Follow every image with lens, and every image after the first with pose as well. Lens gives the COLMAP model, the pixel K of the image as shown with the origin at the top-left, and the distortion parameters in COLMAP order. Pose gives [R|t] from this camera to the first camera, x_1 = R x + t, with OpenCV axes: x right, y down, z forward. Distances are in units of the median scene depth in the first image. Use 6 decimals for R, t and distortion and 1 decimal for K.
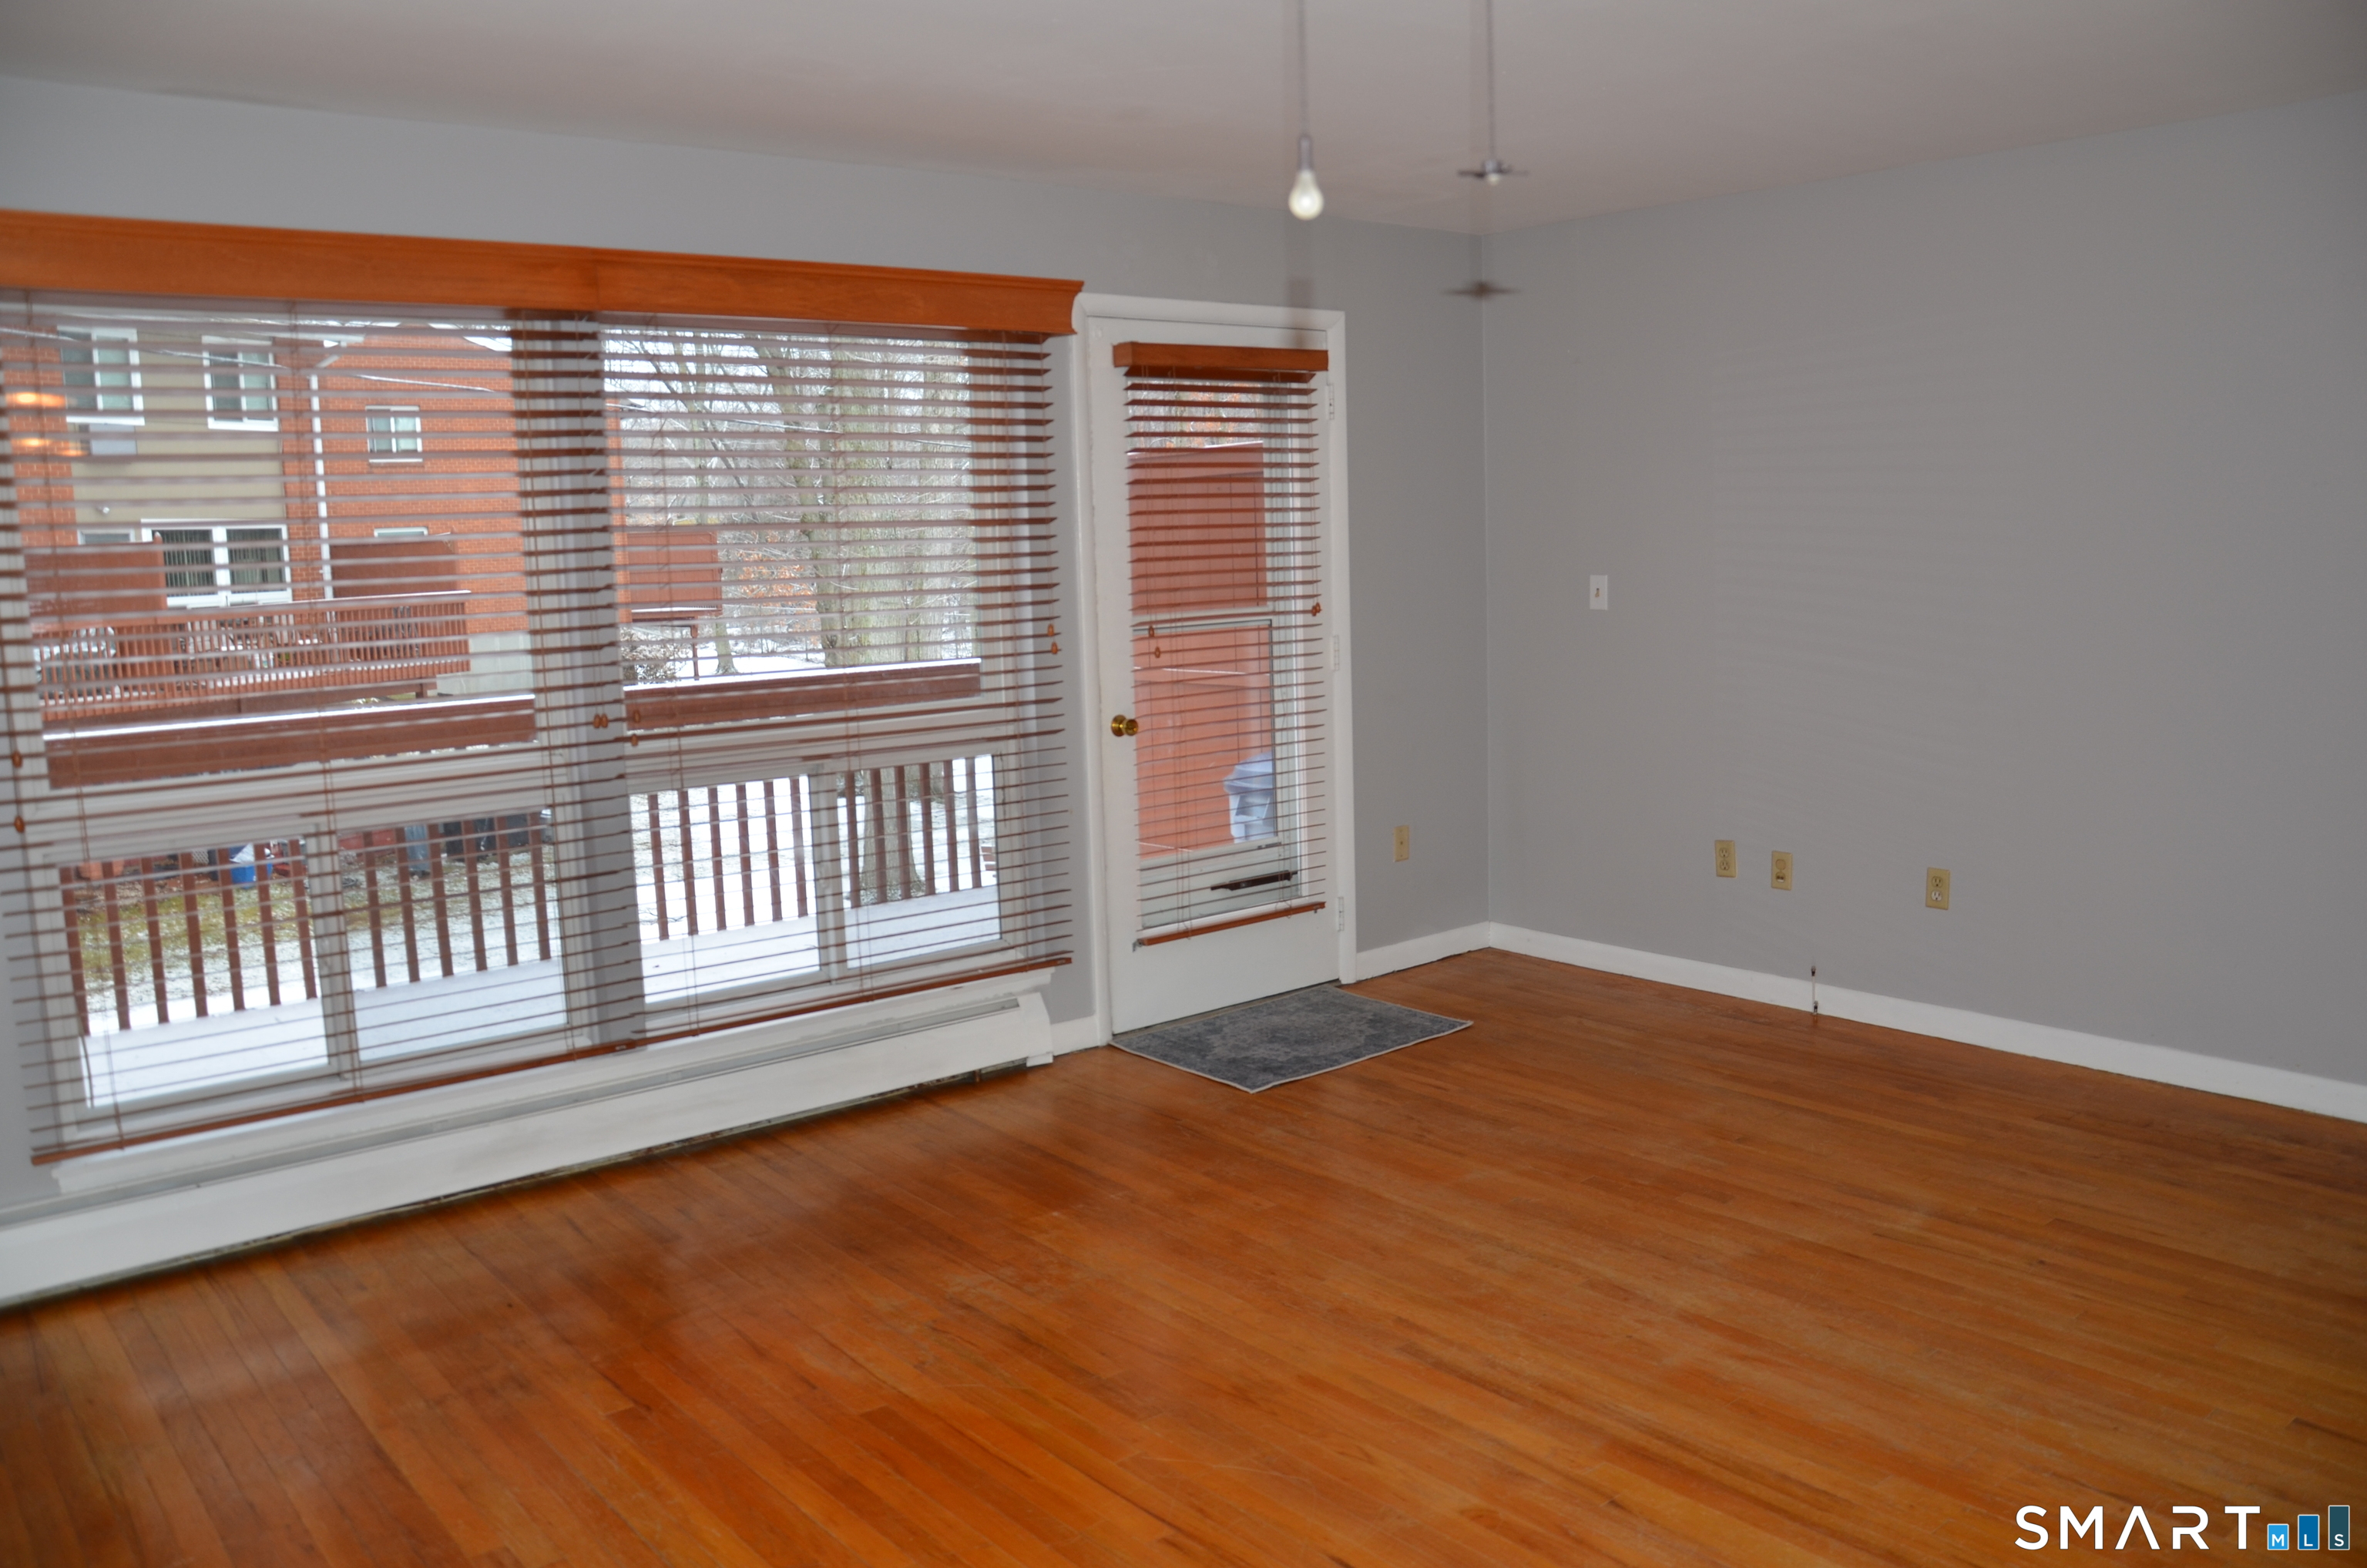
lens RADIAL K [[1843.8, 0, 1190.8], [0, 1843.8, 787.3], [0, 0, 1]] dist [-0.167720, 0.128492]
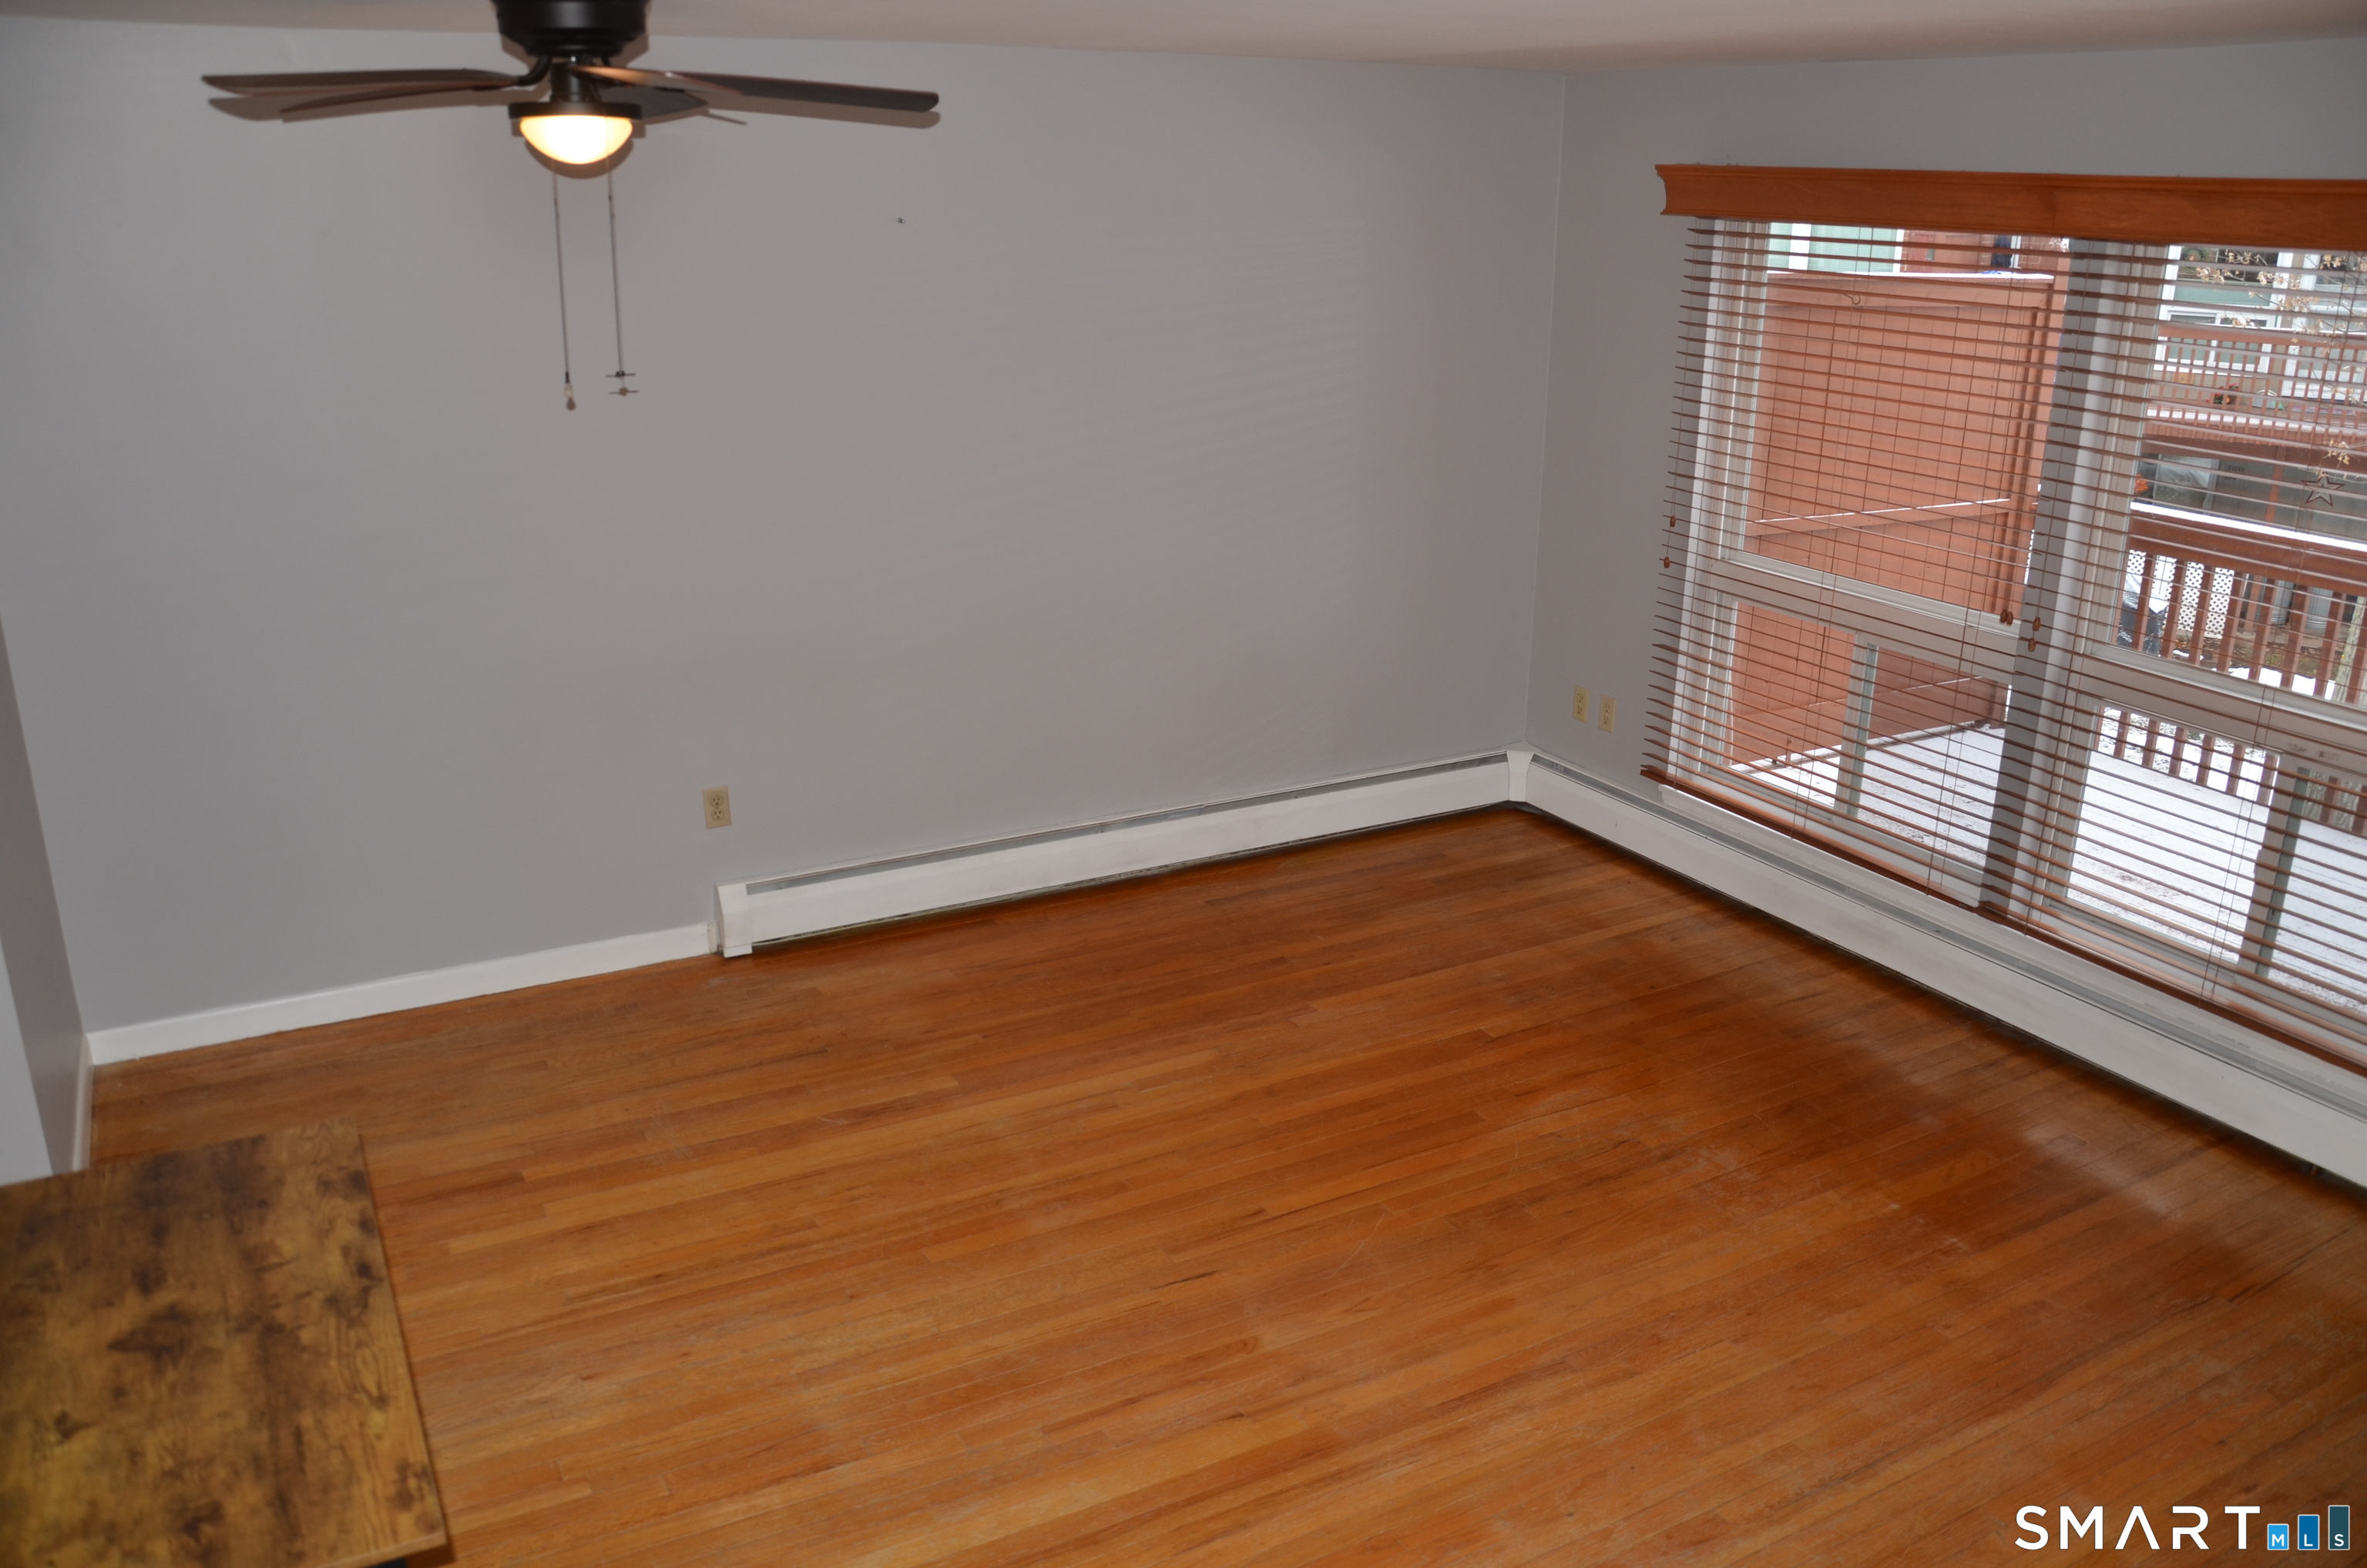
lens RADIAL K [[1843.8, 0, 1190.8], [0, 1843.8, 787.3], [0, 0, 1]] dist [-0.167720, 0.128492]
pose [[-0.187239, 0.337687, -0.922447, 0.943879], [-0.140688, 0.920155, 0.365405, -0.318449], [0.972187, 0.198196, -0.124780, 0.819735]]
